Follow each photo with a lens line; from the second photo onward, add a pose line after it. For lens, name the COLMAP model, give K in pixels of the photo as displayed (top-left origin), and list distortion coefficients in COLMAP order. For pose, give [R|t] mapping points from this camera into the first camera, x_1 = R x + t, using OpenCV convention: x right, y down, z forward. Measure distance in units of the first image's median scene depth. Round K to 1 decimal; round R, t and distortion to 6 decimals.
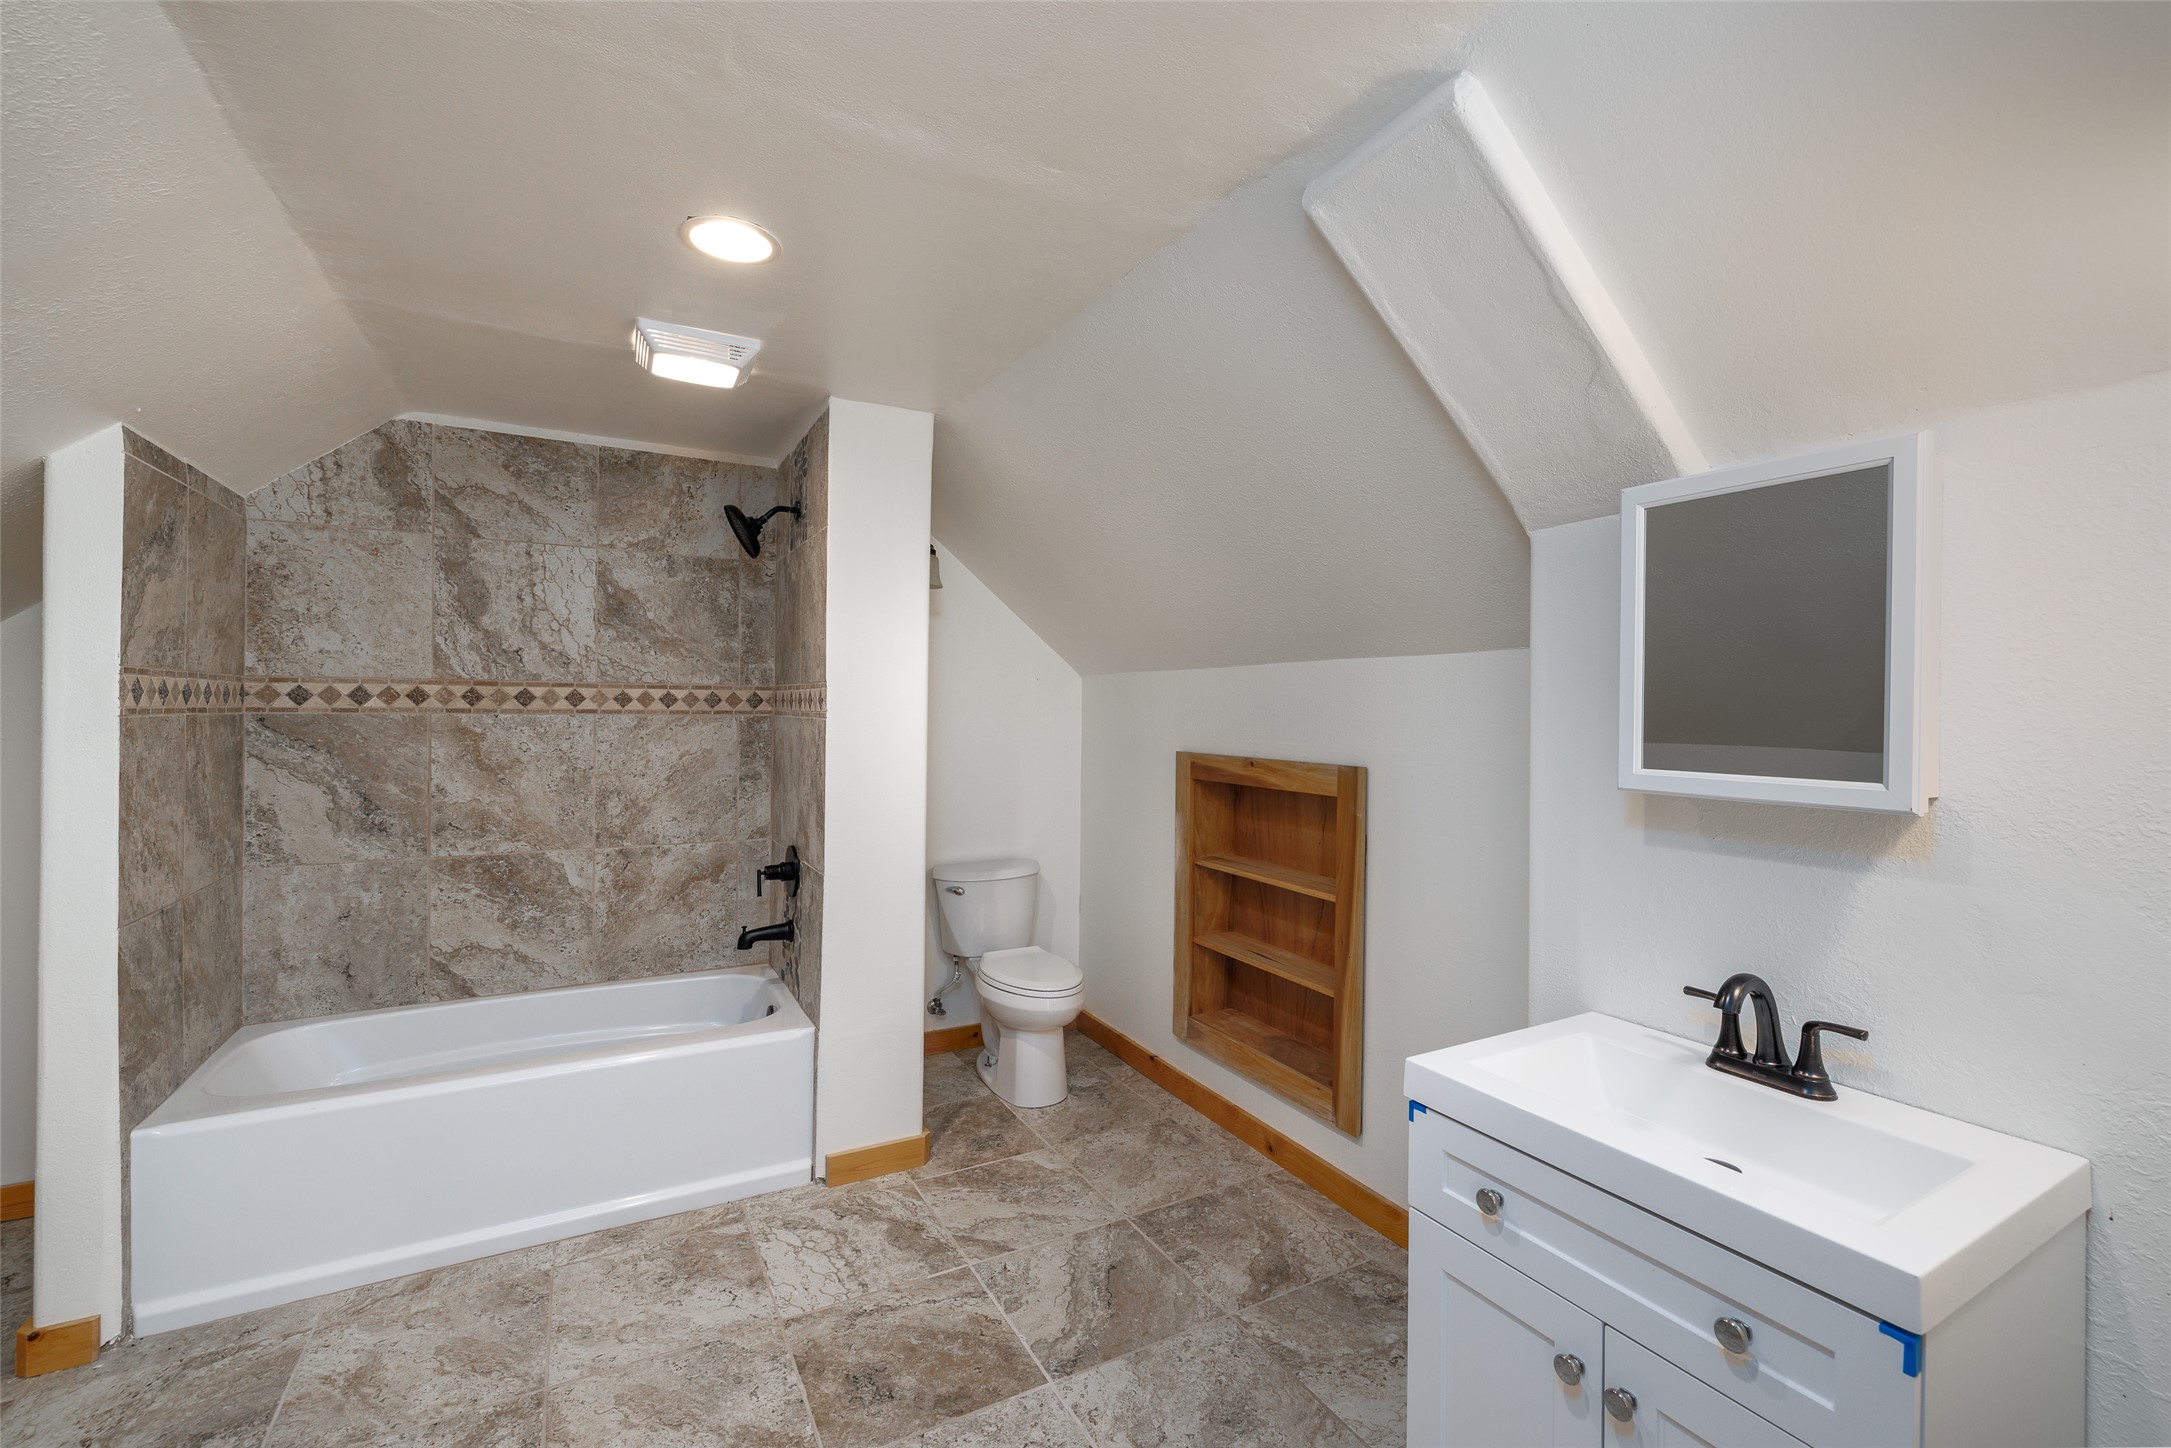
lens RADIAL K [[943.8, 0, 1091.3], [0, 943.8, 712.2], [0, 0, 1]] dist [-0.003160, -0.000193]
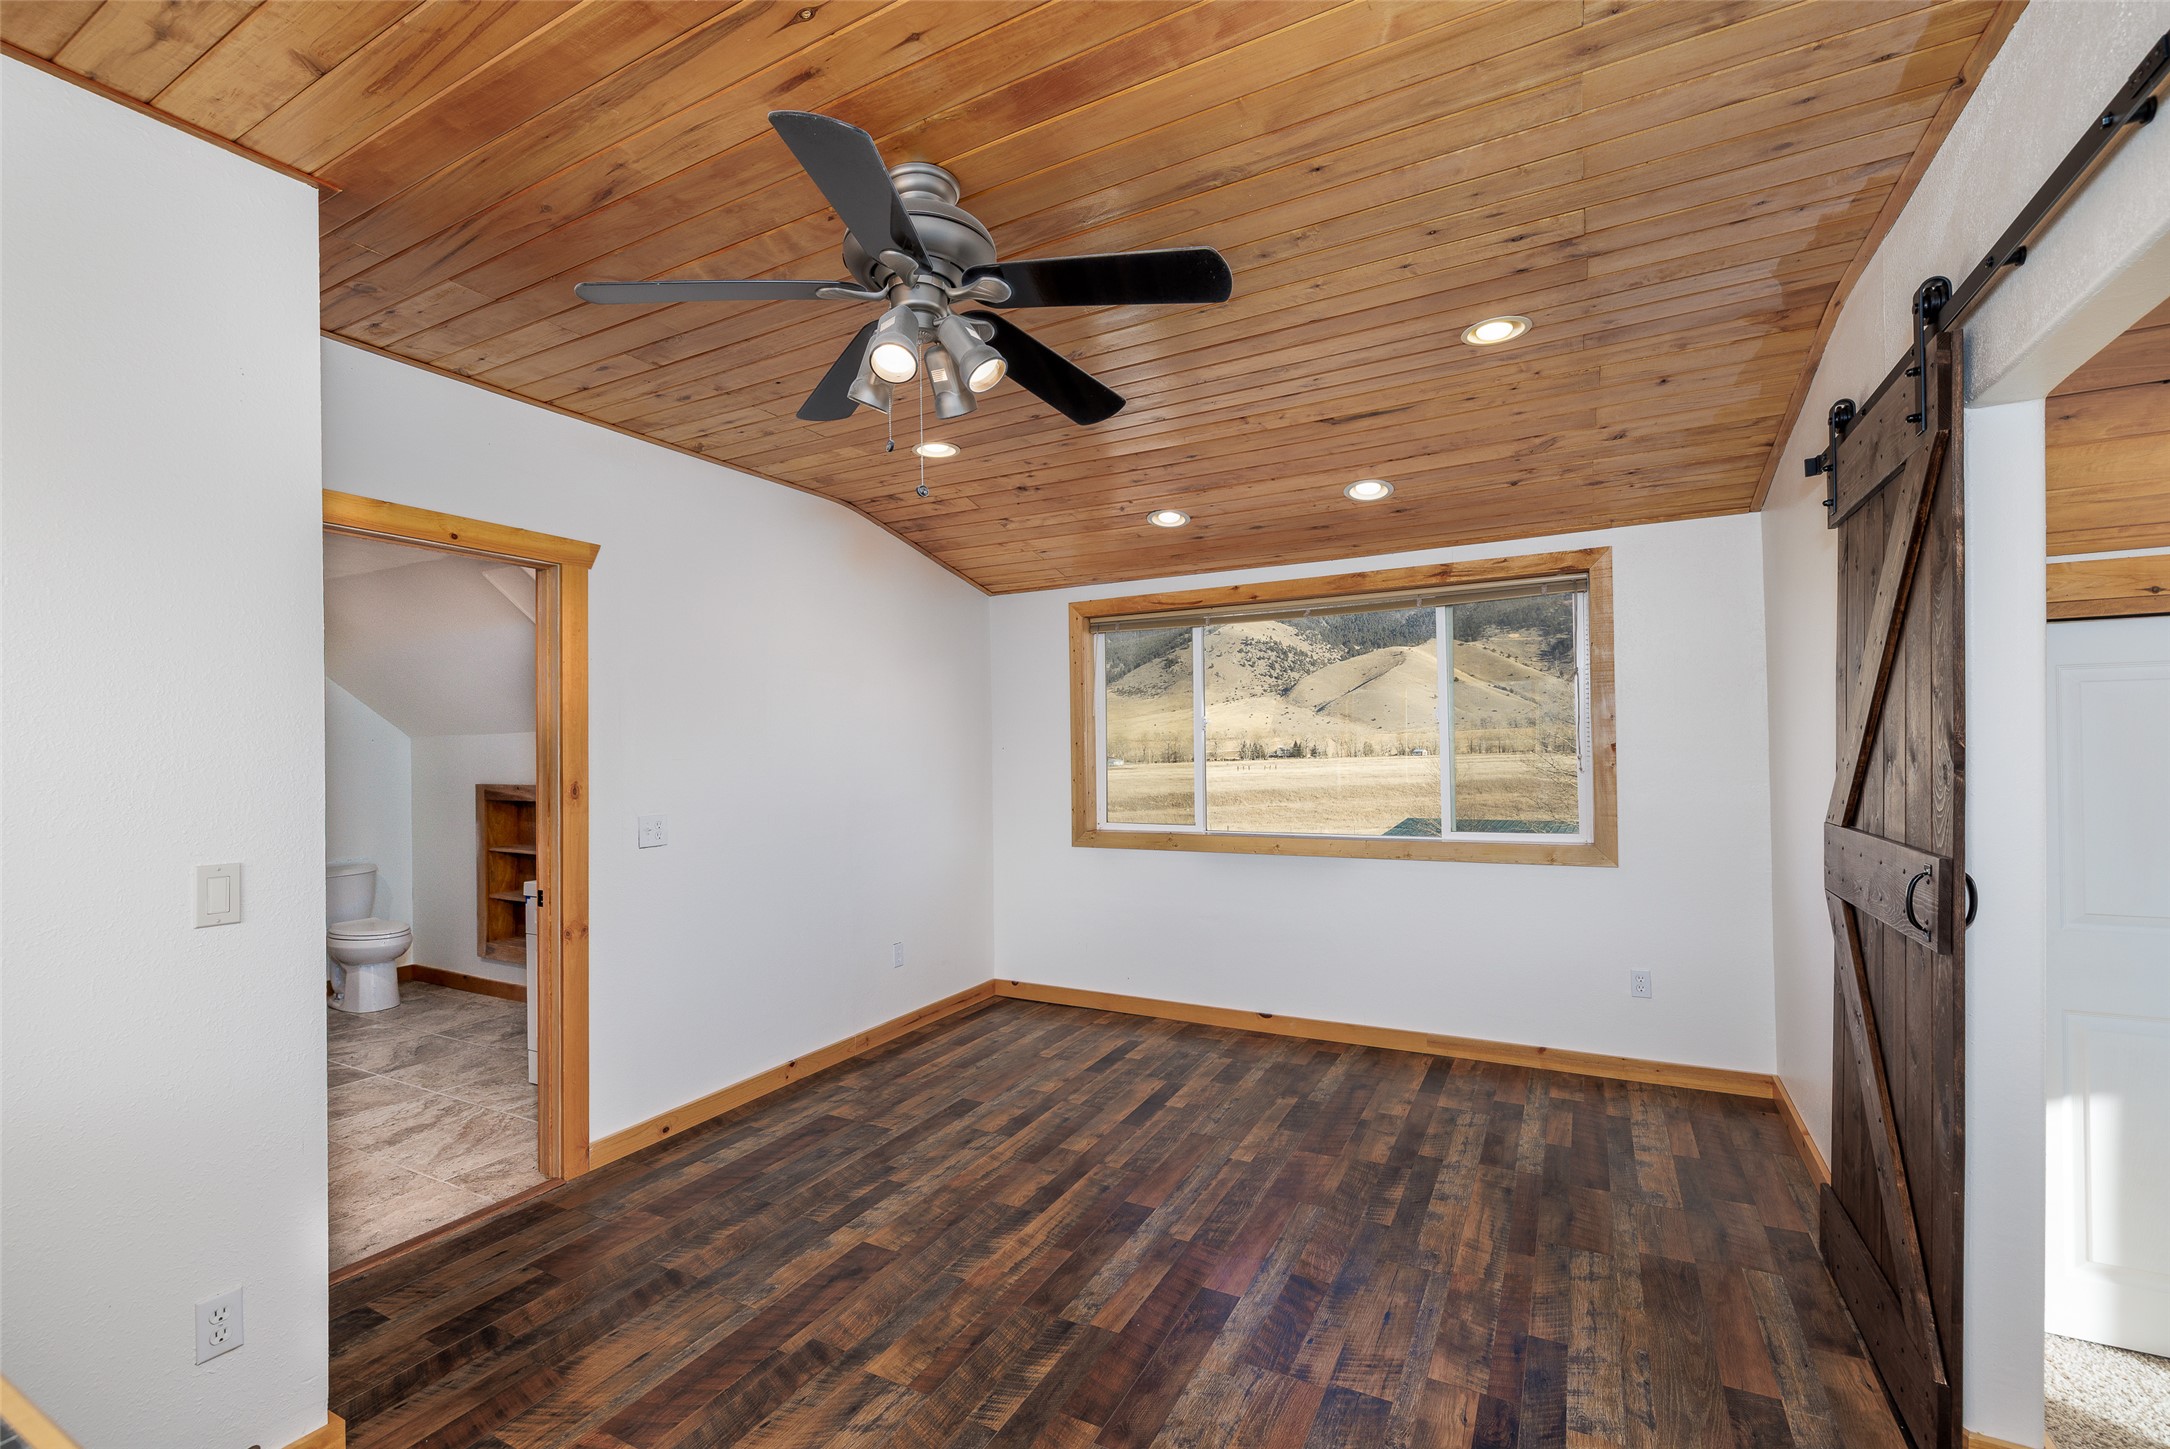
lens RADIAL K [[943.3, 0, 1072.9], [0, 943.3, 744.7], [0, 0, 1]] dist [-0.003160, -0.000193]
pose [[0.843783, -0.015620, 0.536457, 0.093358], [0.021769, 0.999750, -0.005131, 0.003348], [-0.536243, 0.016007, 0.843912, -1.017776]]
